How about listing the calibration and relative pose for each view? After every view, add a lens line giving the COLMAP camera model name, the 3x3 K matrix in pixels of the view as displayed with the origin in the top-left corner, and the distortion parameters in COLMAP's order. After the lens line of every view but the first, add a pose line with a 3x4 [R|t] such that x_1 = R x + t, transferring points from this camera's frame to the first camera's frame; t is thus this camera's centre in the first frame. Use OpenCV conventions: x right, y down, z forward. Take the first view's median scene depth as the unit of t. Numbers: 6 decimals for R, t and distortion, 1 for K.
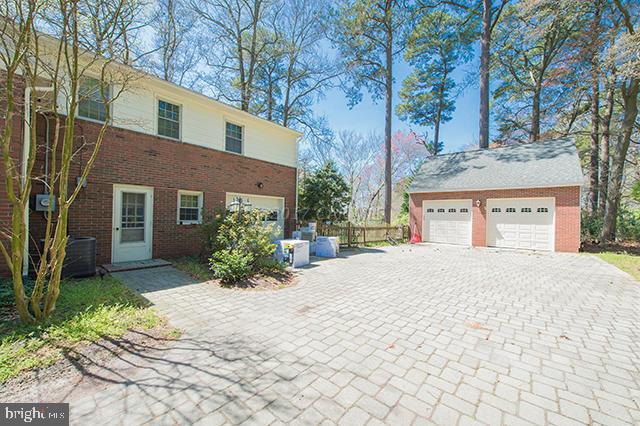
lens RADIAL K [[250.1, 0, 320.0], [0, 250.1, 213.0], [0, 0, 1]] dist [0.009379, -0.000604]
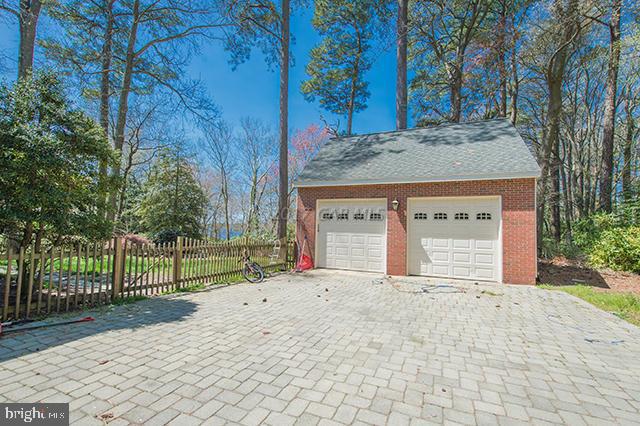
lens RADIAL K [[301.2, 0, 320.0], [0, 301.2, 213.0], [0, 0, 1]] dist [0.001098, 0.000052]
pose [[0.949878, 0.020722, 0.311933, 0.199136], [-0.010087, 0.999313, -0.035668, 0.008690], [-0.312458, 0.030734, 0.949434, 0.317028]]
